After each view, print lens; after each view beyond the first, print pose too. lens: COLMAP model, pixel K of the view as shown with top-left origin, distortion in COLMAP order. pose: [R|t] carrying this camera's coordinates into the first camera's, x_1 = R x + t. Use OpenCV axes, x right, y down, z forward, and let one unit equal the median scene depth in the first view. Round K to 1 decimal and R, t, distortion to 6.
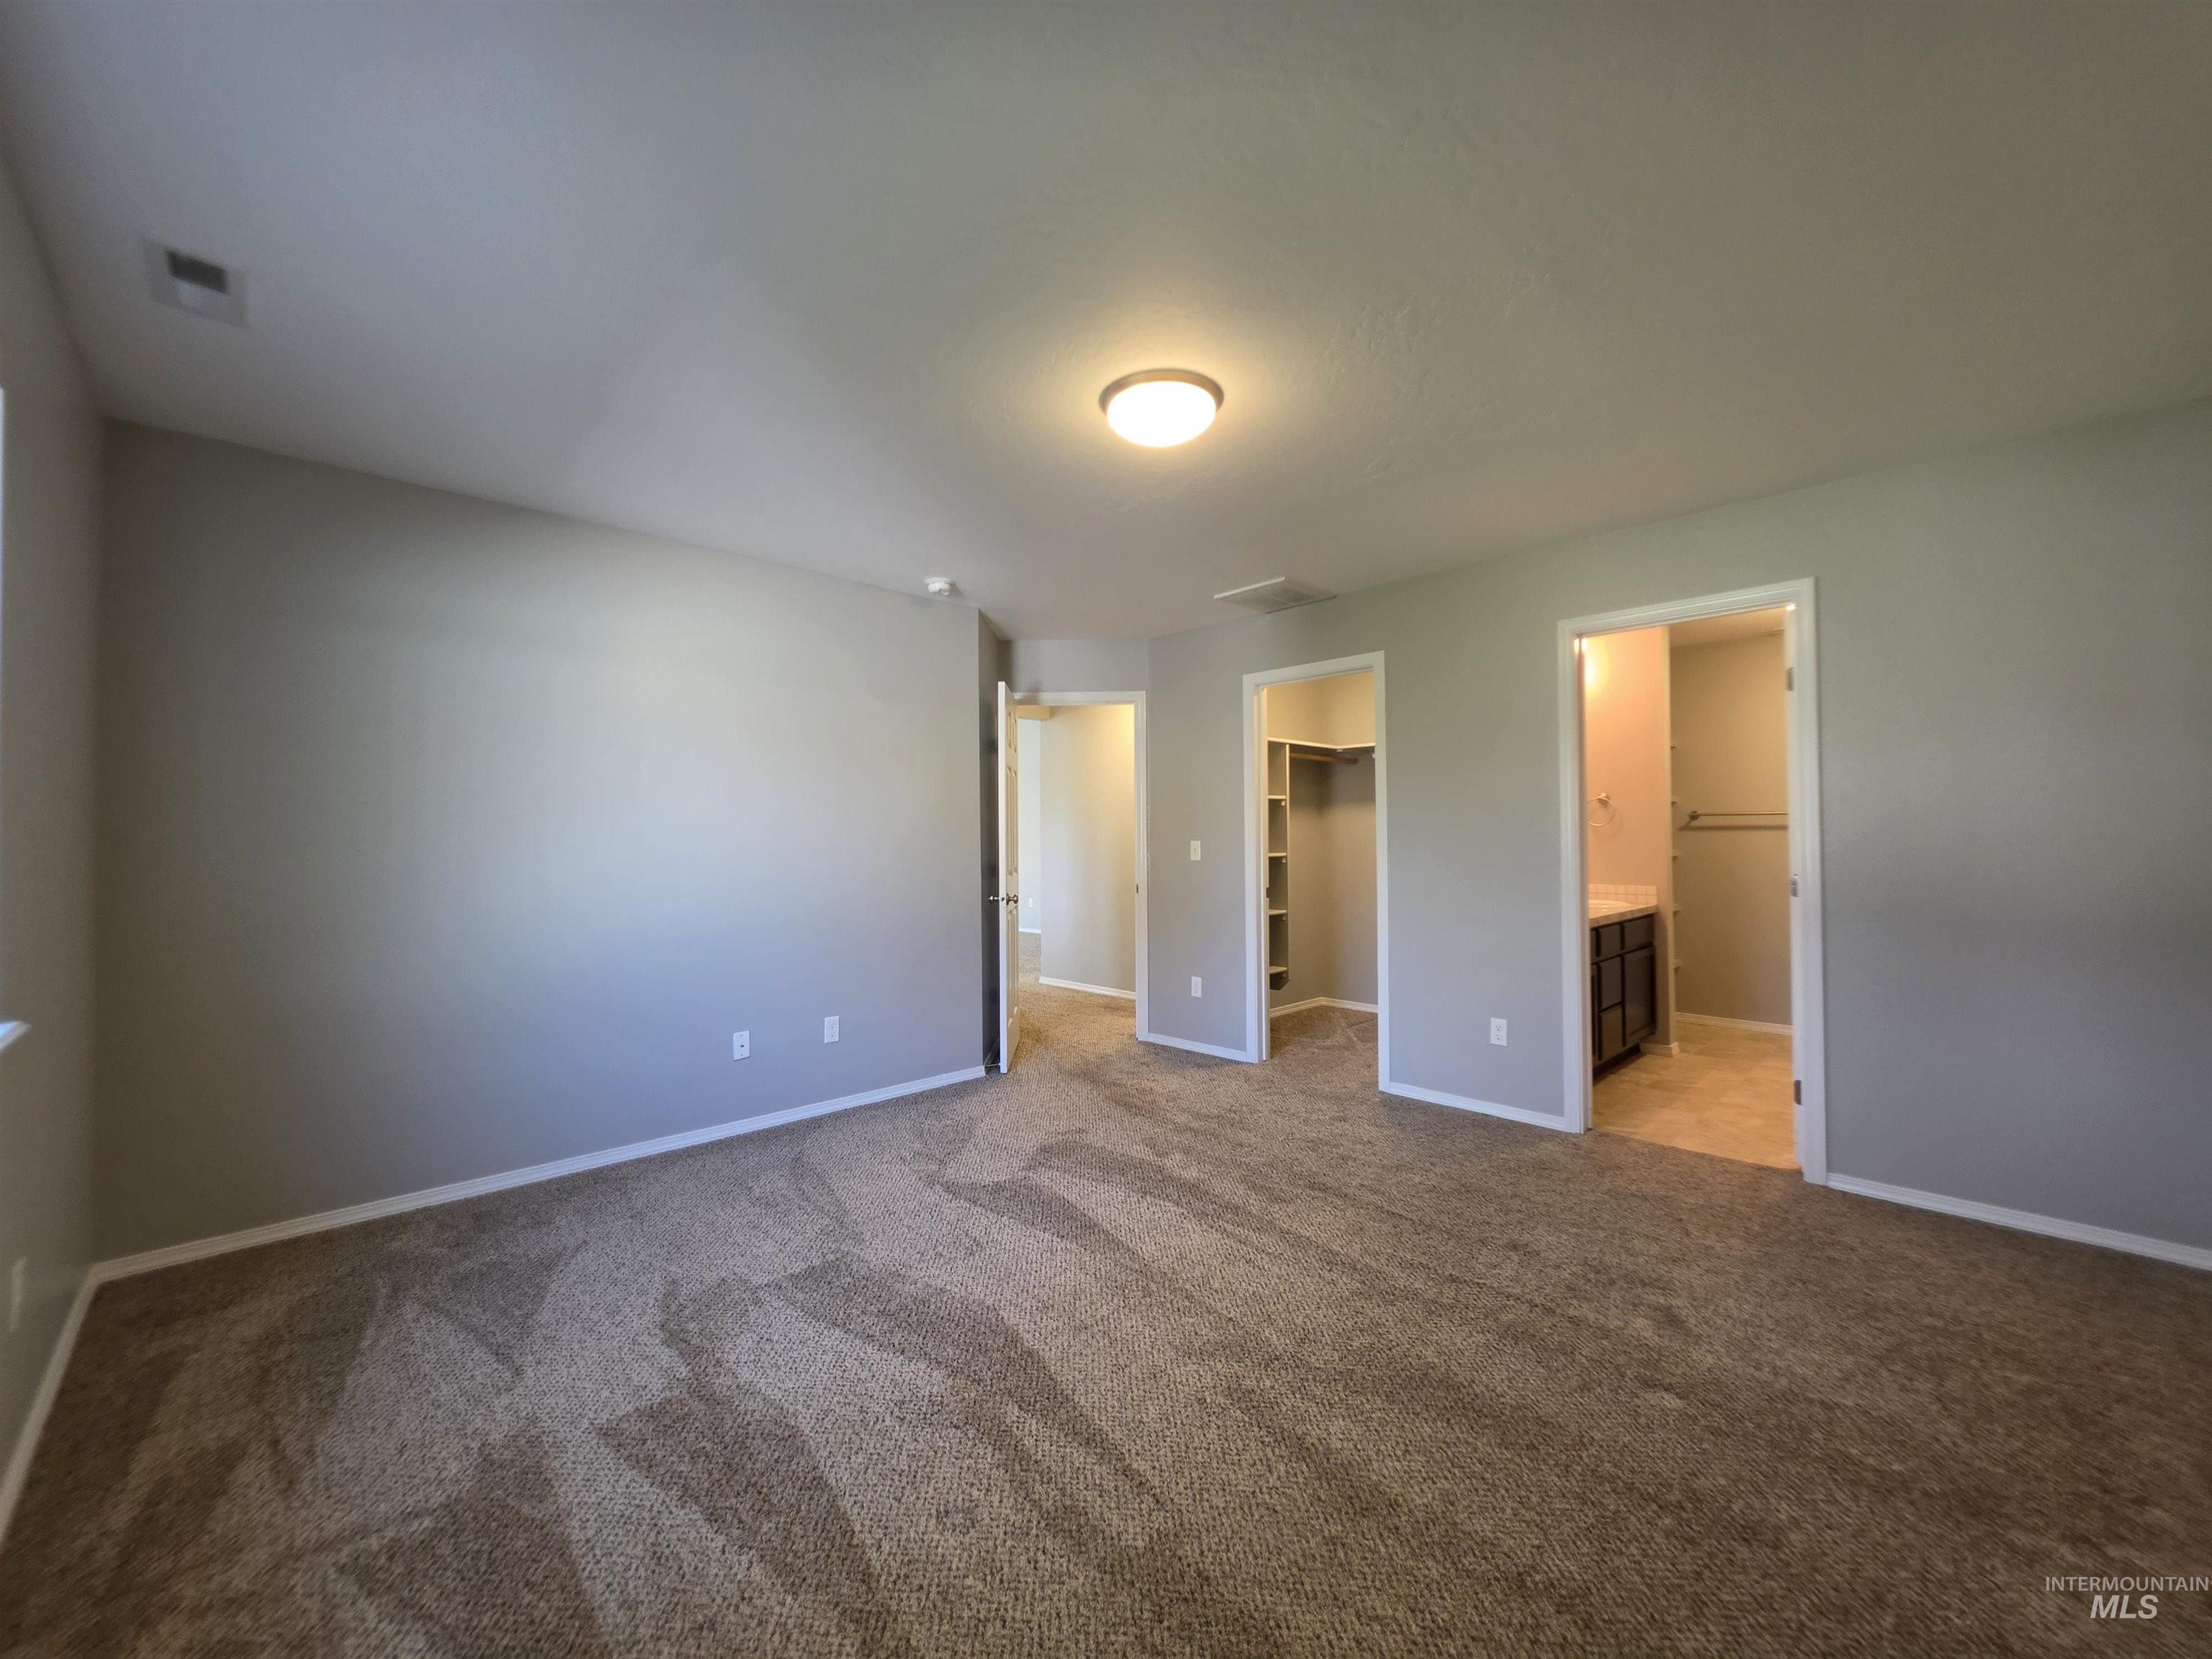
lens RADIAL K [[889.9, 0, 1100.7], [0, 889.9, 817.8], [0, 0, 1]] dist [-0.003321, -0.000018]
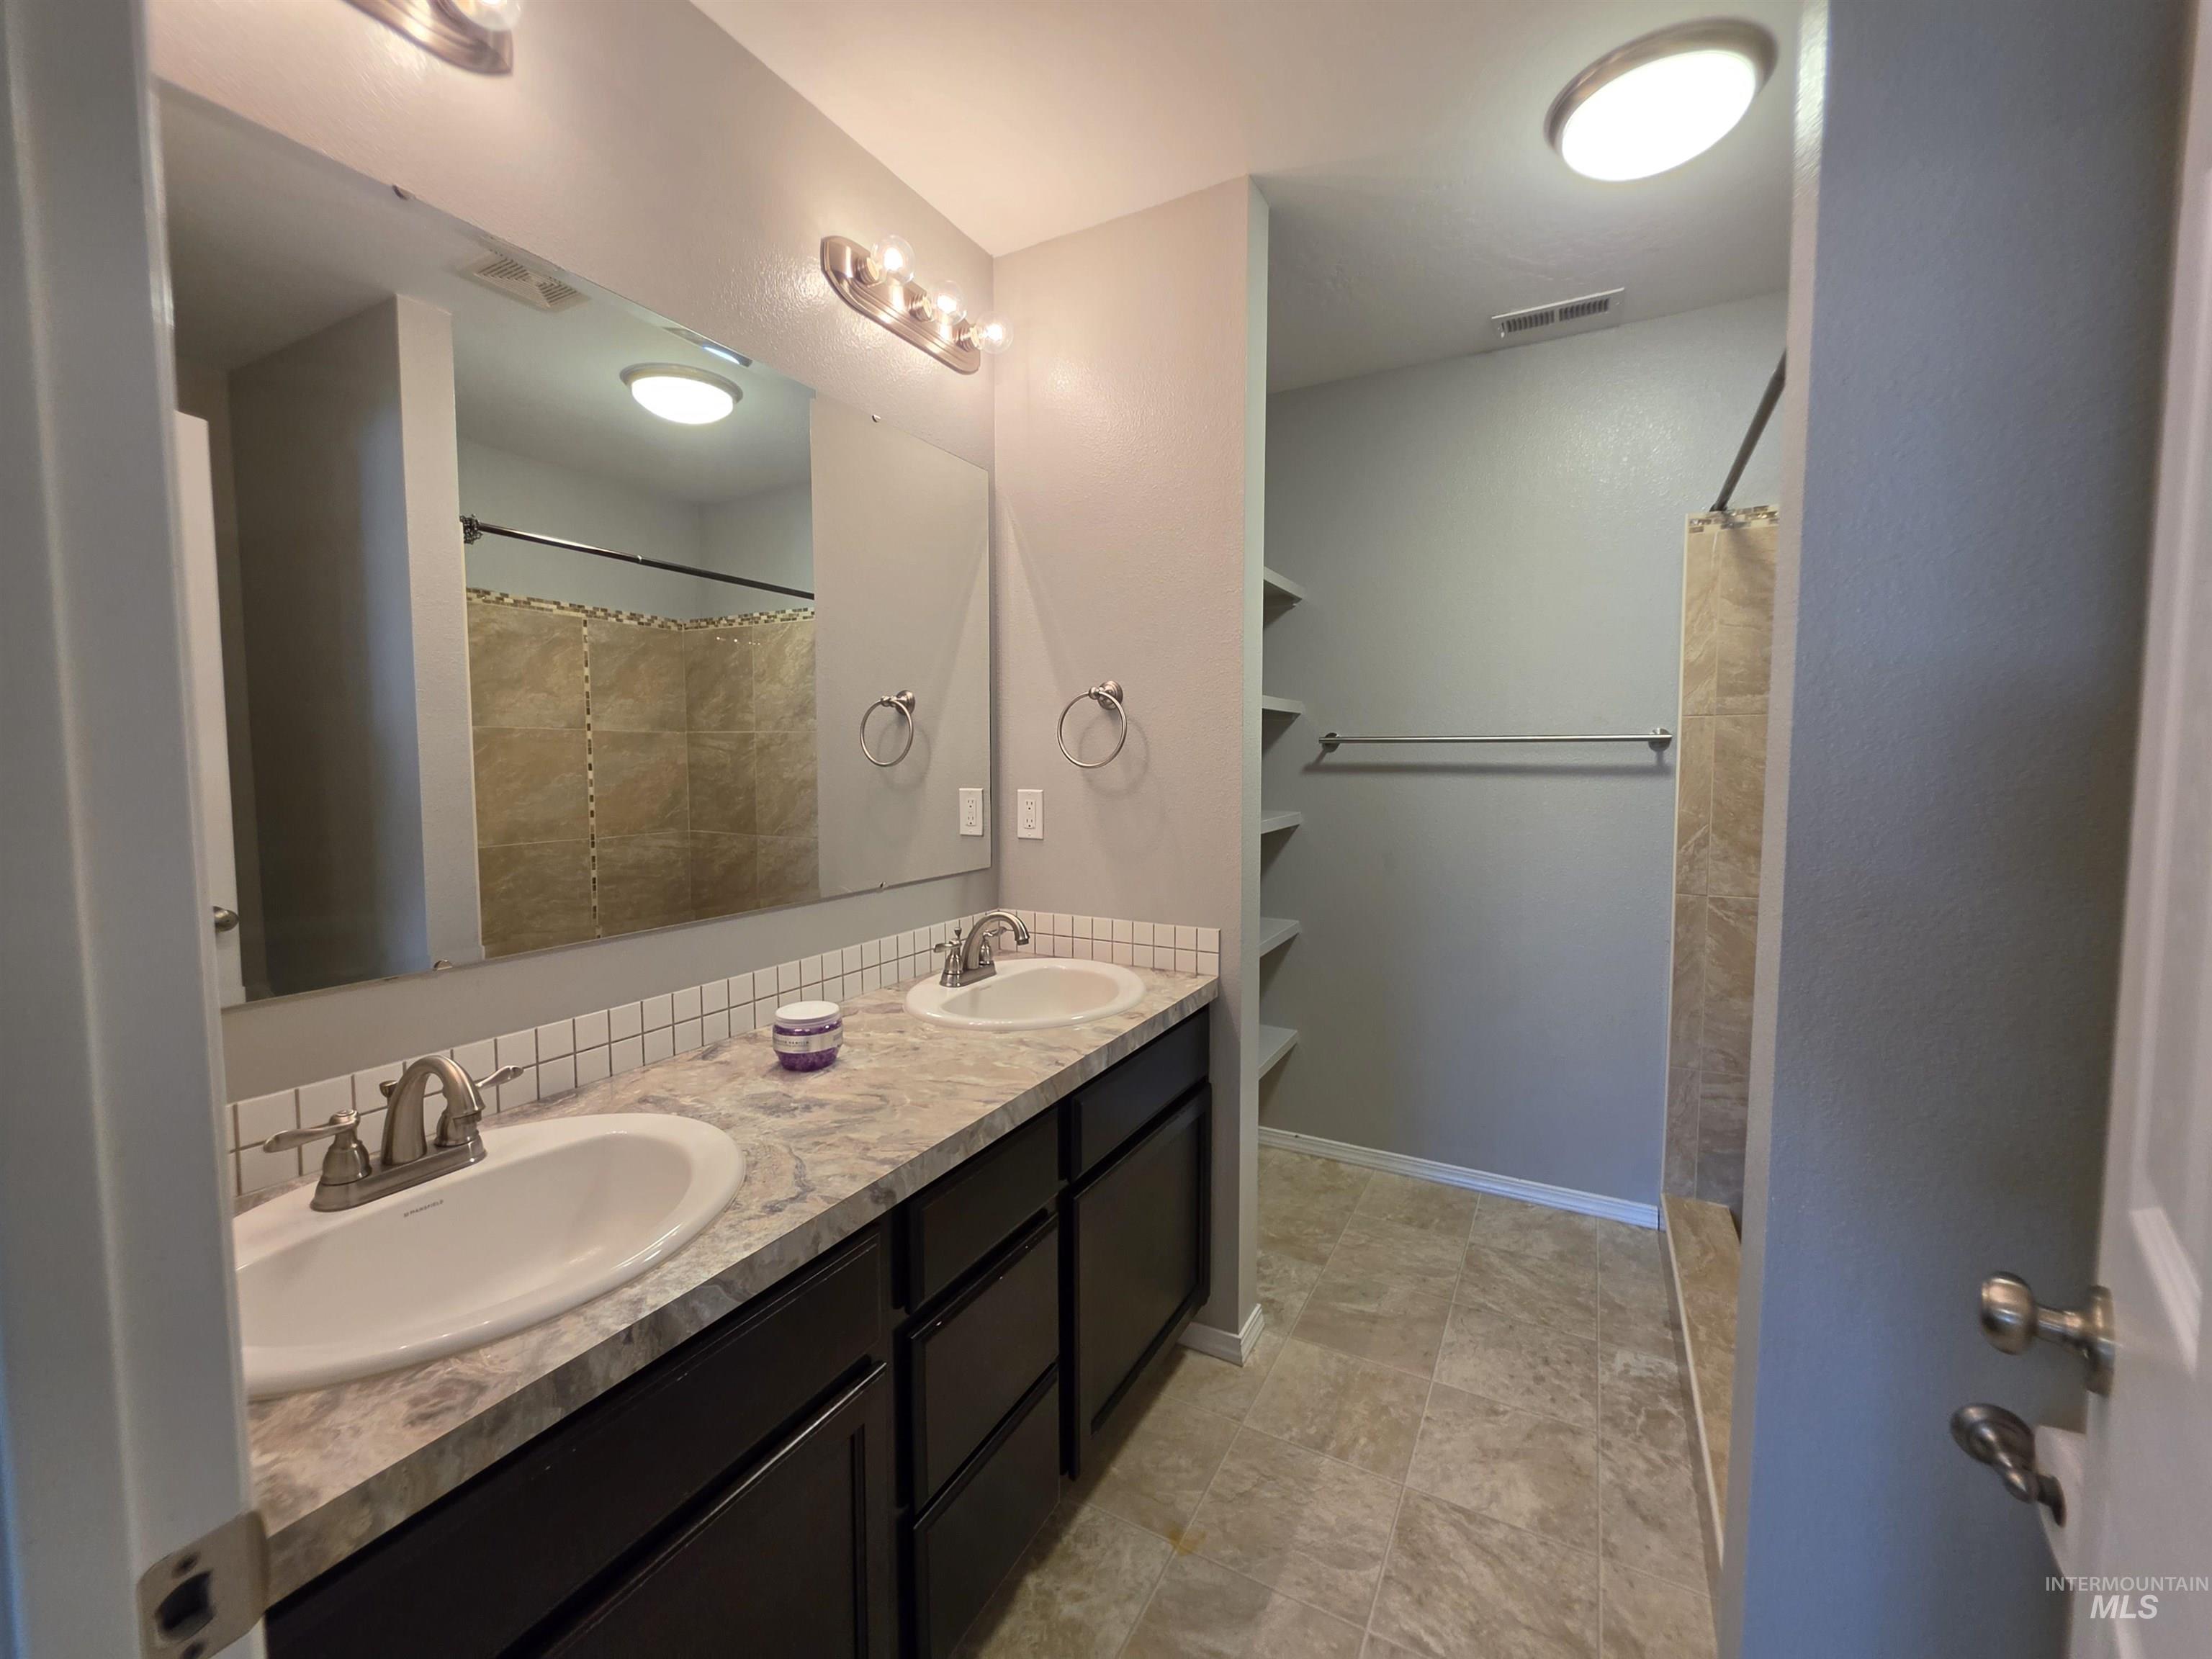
lens RADIAL K [[889.9, 0, 1100.7], [0, 889.9, 817.8], [0, 0, 1]] dist [-0.003321, -0.000018]
pose [[0.953283, -0.010519, 0.301895, 0.449334], [-0.015444, 0.996389, 0.083484, 0.000002], [-0.301683, -0.084246, 0.949679, 0.640836]]
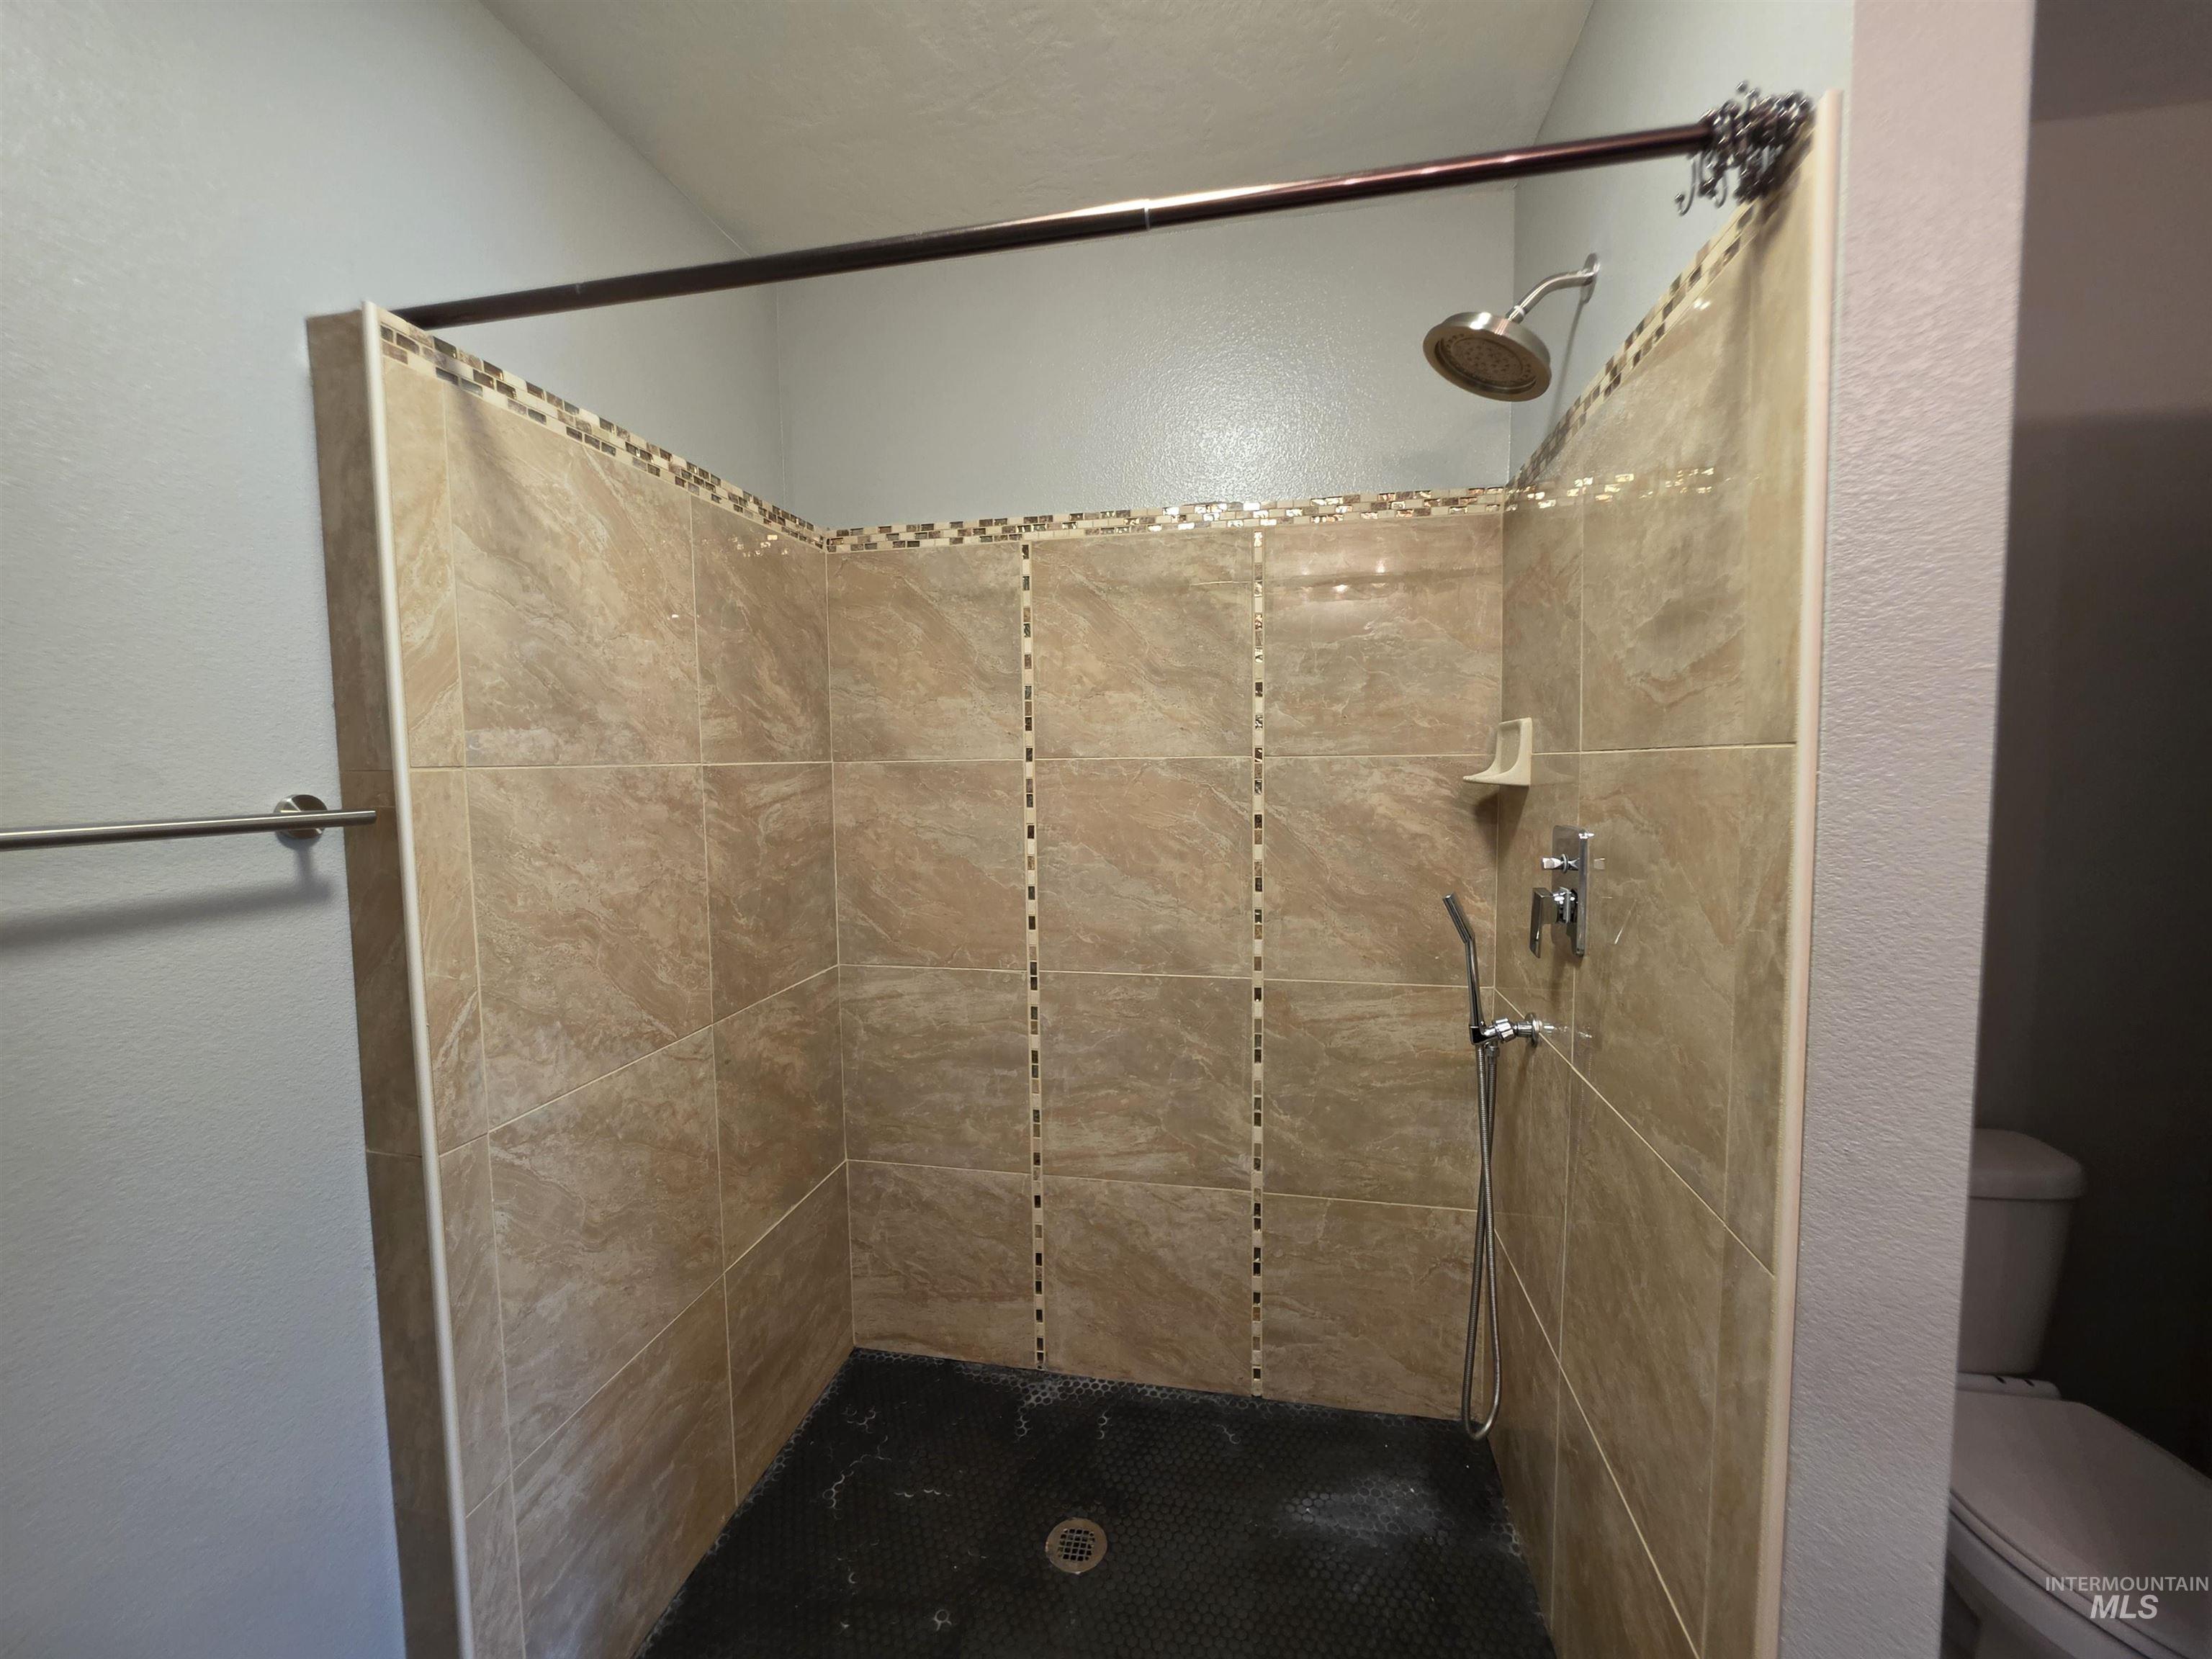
lens RADIAL K [[889.9, 0, 1100.7], [0, 889.9, 817.8], [0, 0, 1]] dist [-0.003321, -0.000018]
pose [[-0.564111, -0.041615, 0.824650, 0.614270], [-0.005480, 0.998896, 0.046660, -0.017552], [-0.825681, 0.021802, -0.563716, 0.972730]]
